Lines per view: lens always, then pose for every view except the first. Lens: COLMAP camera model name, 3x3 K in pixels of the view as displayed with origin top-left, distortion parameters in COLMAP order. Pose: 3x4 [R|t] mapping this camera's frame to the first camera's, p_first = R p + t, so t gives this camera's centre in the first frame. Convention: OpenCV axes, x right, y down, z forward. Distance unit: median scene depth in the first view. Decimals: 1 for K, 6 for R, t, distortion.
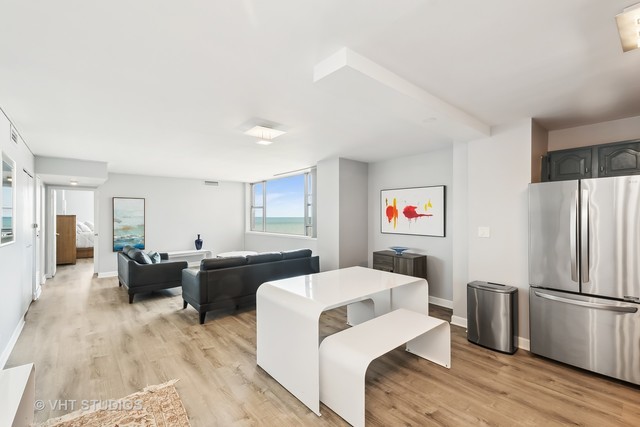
lens RADIAL K [[281.3, 0, 318.7], [0, 281.3, 215.2], [0, 0, 1]] dist [0.017989, -0.001141]
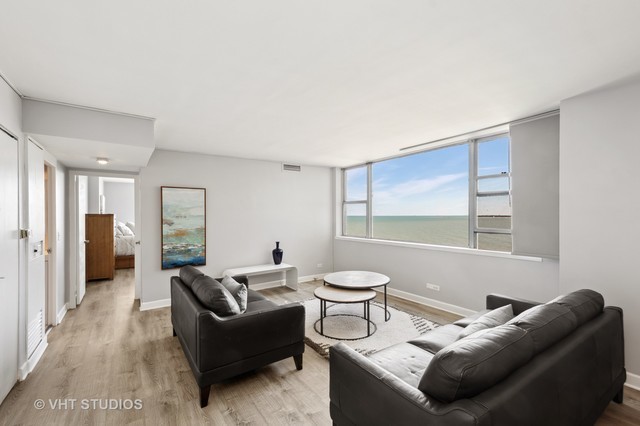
lens RADIAL K [[281.3, 0, 321.0], [0, 281.3, 215.5], [0, 0, 1]] dist [0.017989, -0.001141]
pose [[0.995353, -0.002118, -0.096272, -0.281932], [0.002484, 0.999990, 0.003677, 0.002339], [0.096263, -0.003899, 0.995348, 0.369518]]
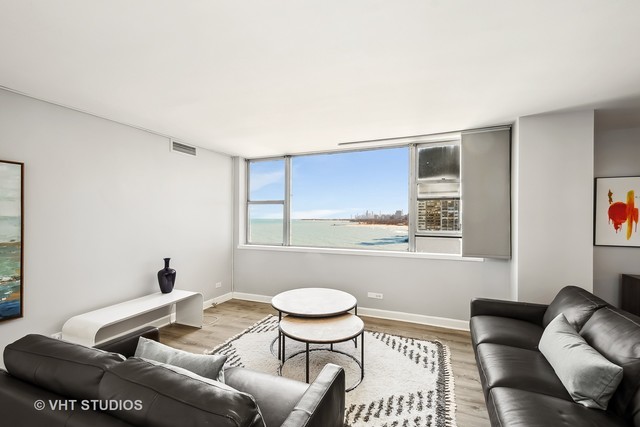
lens RADIAL K [[281.3, 0, 318.1], [0, 281.3, 218.5], [0, 0, 1]] dist [0.017989, -0.001141]
pose [[0.887345, 0.003486, 0.461093, -0.463353], [-0.005614, 0.999979, 0.003243, 0.002490], [-0.461072, -0.005466, 0.887346, 0.546536]]
